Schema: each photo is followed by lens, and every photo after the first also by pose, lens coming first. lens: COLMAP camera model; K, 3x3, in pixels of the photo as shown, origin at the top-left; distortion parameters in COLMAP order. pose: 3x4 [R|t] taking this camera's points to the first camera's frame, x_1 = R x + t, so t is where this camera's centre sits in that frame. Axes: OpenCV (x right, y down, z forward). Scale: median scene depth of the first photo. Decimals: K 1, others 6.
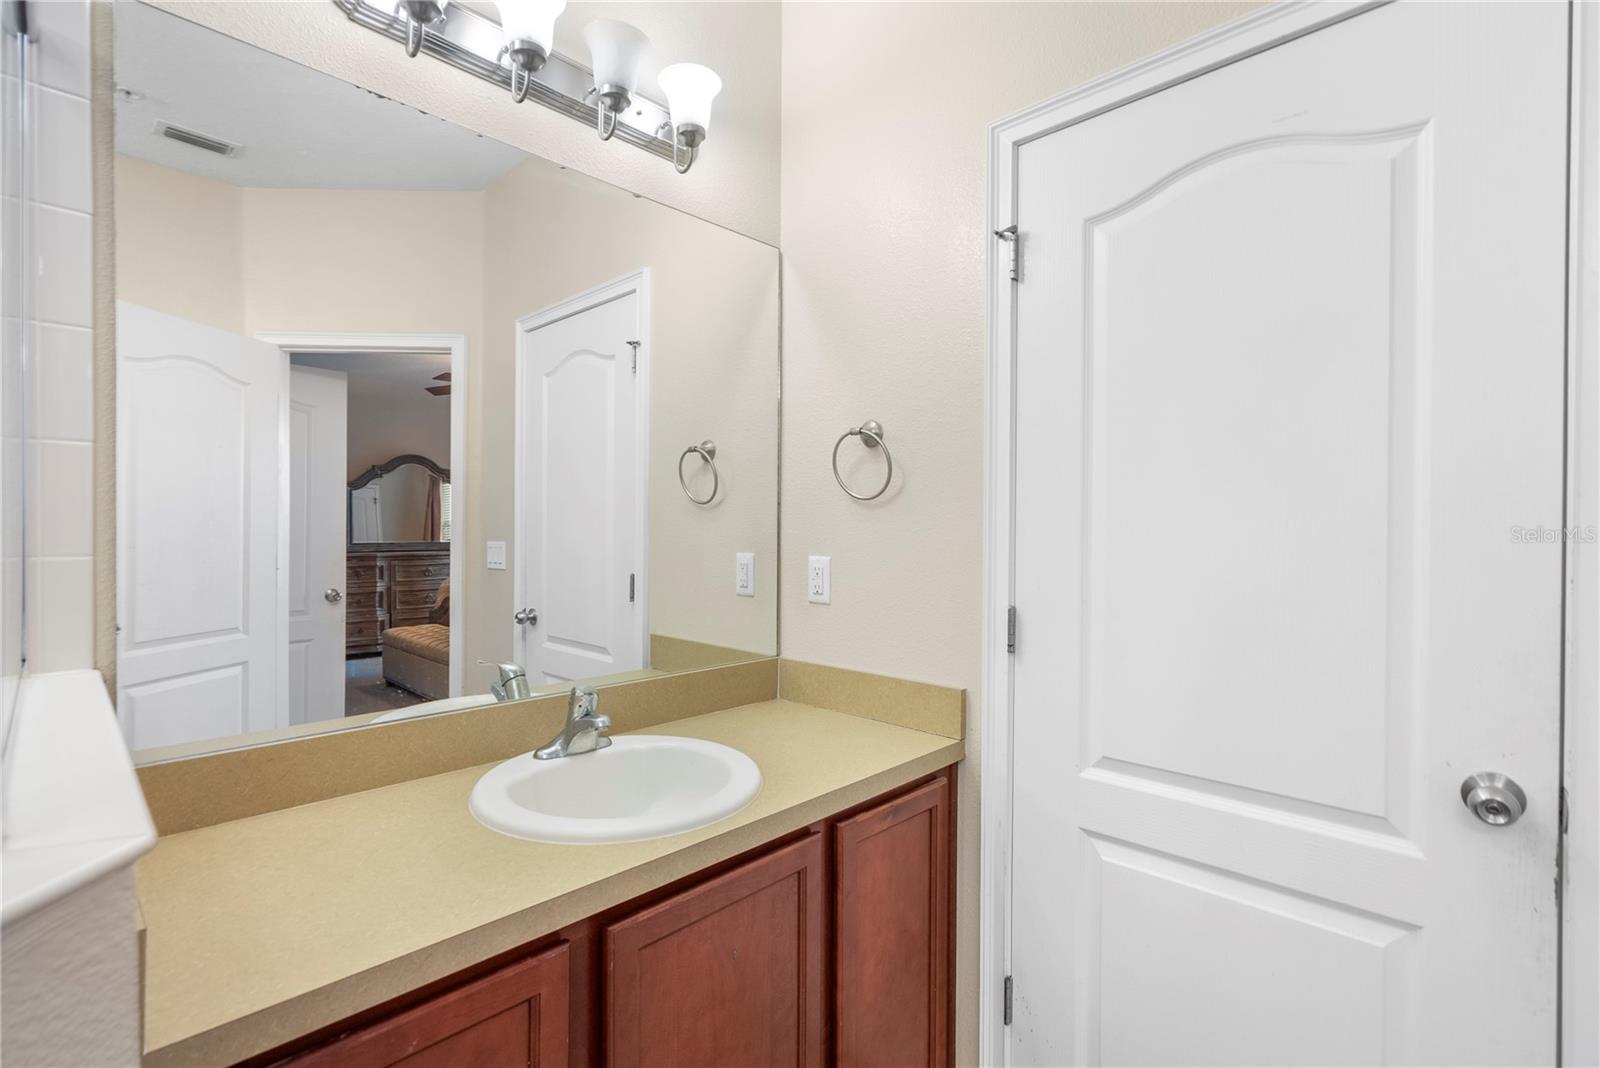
lens RADIAL K [[734.3, 0, 800.0], [0, 734.3, 534.0], [0, 0, 1]] dist [-0.005411, 0.000333]
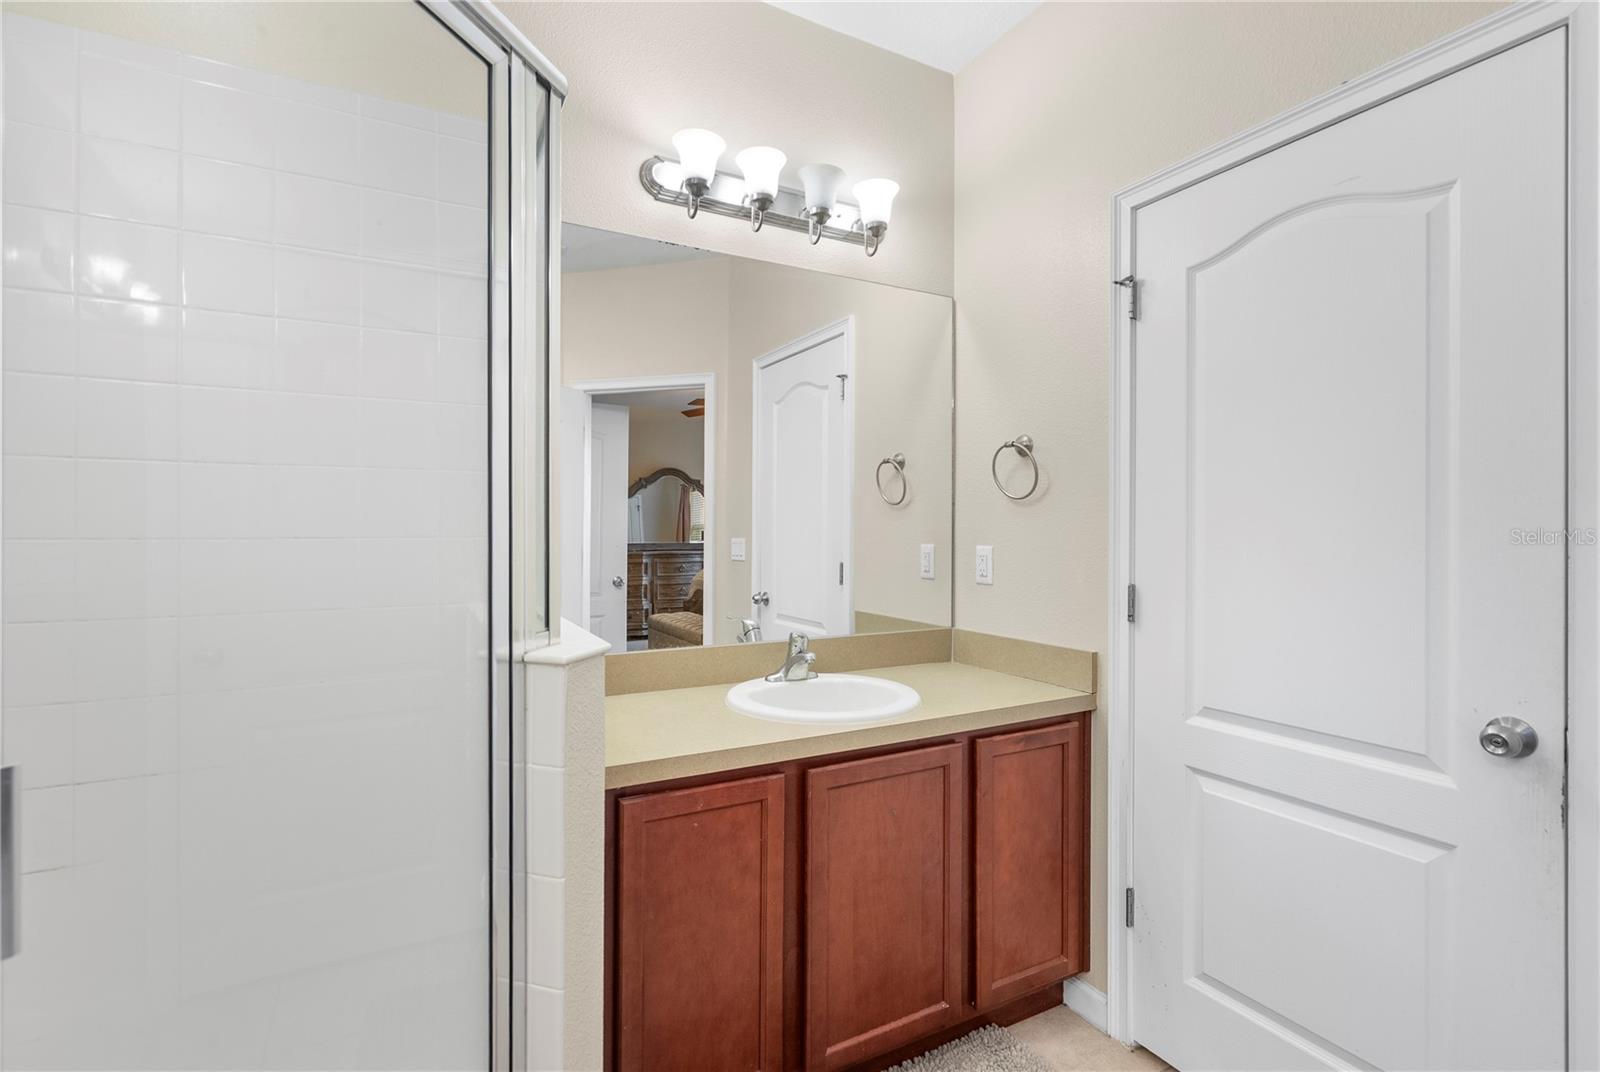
lens RADIAL K [[742.3, 0, 800.0], [0, 742.3, 536.0], [0, 0, 1]] dist [-0.025639, 0.000011]
pose [[0.953723, -0.000571, -0.300685, 0.126792], [-0.000399, 0.999995, -0.003166, 0.021462], [0.300685, 0.003139, 0.953718, -0.334010]]
